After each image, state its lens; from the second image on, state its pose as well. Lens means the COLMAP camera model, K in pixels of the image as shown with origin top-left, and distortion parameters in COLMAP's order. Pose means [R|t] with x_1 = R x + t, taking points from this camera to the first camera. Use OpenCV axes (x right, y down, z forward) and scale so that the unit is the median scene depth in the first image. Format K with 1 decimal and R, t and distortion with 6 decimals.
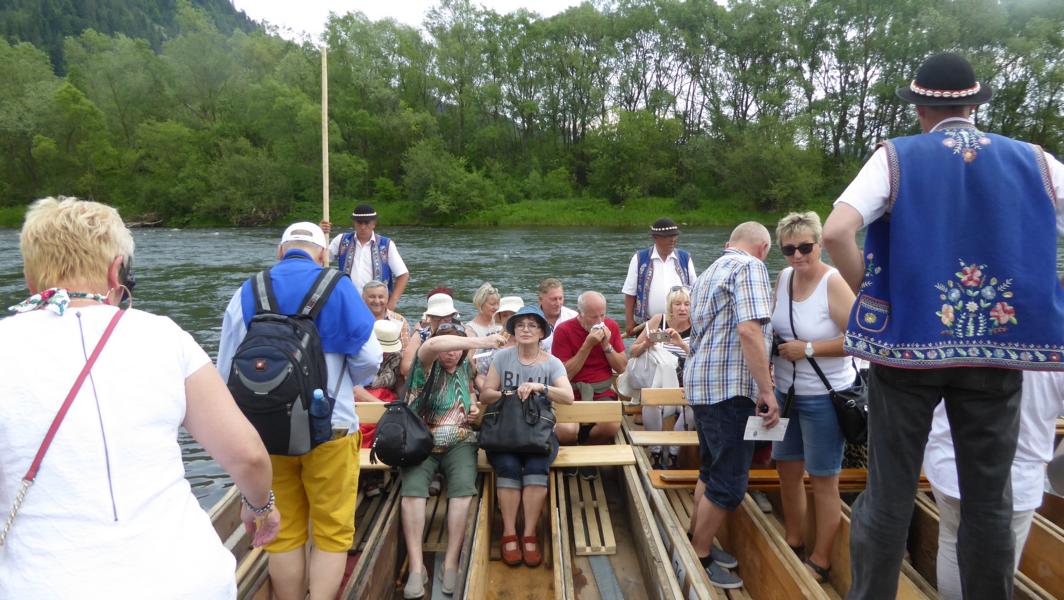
lens RADIAL K [[775.0, 0, 532.0], [0, 775.0, 300.0], [0, 0, 1]] dist [-0.004916, -0.000079]
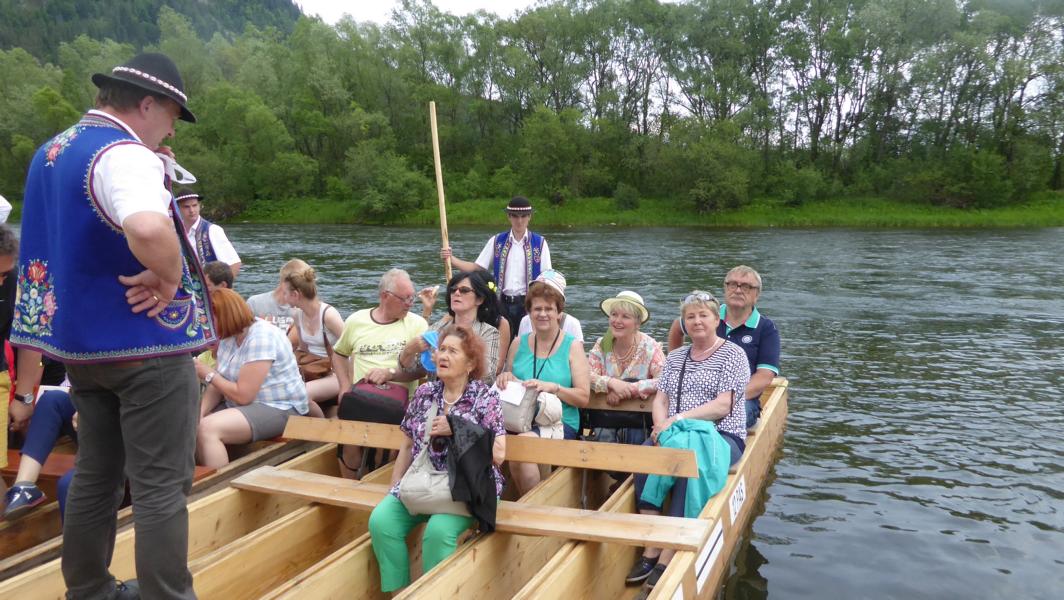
lens RADIAL K [[776.4, 0, 537.4], [0, 776.4, 304.0], [0, 0, 1]] dist [-0.014010, -0.000553]
pose [[0.997203, 0.013882, -0.073442, 0.157728], [-0.013629, 0.999899, 0.003936, 0.001890], [0.073489, -0.002924, 0.997292, 0.000633]]
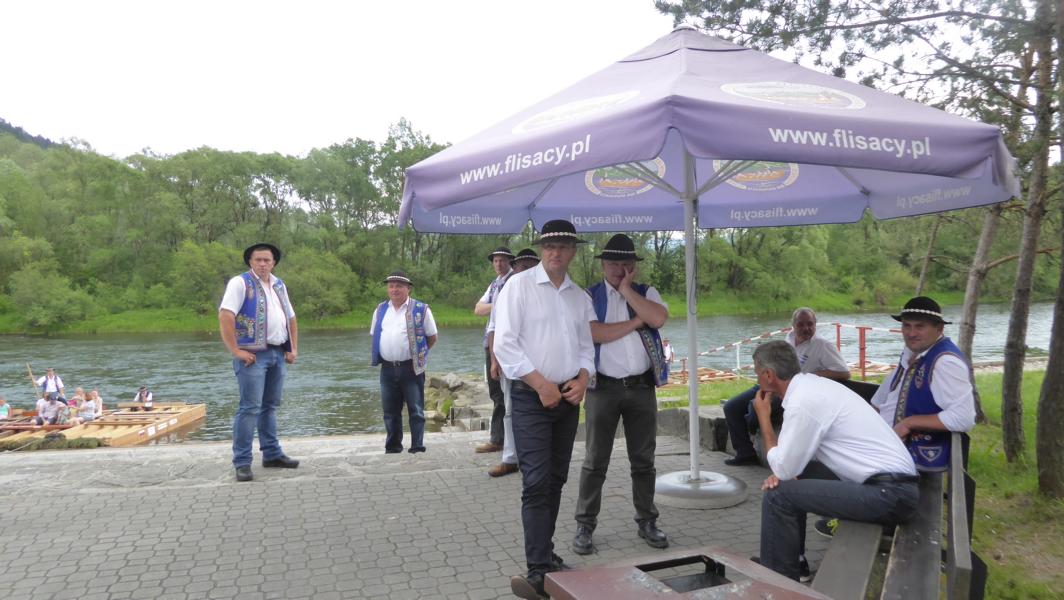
lens RADIAL K [[775.0, 0, 532.0], [0, 775.0, 300.0], [0, 0, 1]] dist [-0.004916, -0.000079]
pose [[0.949041, -0.014747, 0.314807, 0.220581], [0.047887, 0.994054, -0.097797, 0.006256], [-0.311493, 0.107889, 0.944104, -0.384616]]
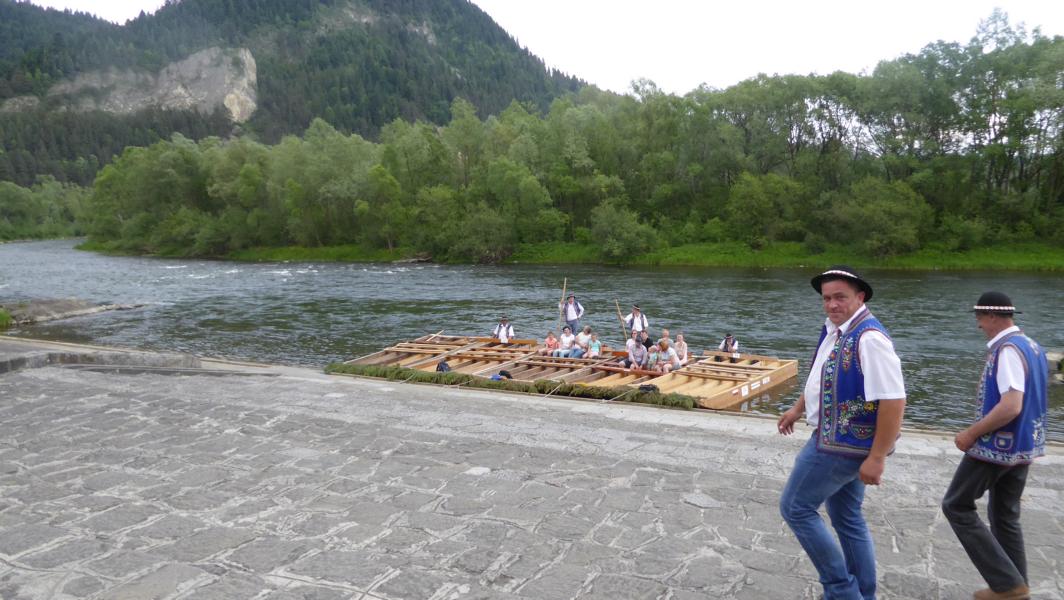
lens RADIAL K [[776.4, 0, 537.4], [0, 776.4, 304.0], [0, 0, 1]] dist [-0.014010, -0.000553]
pose [[0.944212, 0.026259, -0.328289, 0.186112], [-0.032806, 0.999358, -0.014419, -0.004006], [0.327699, 0.024384, 0.944467, -0.294093]]
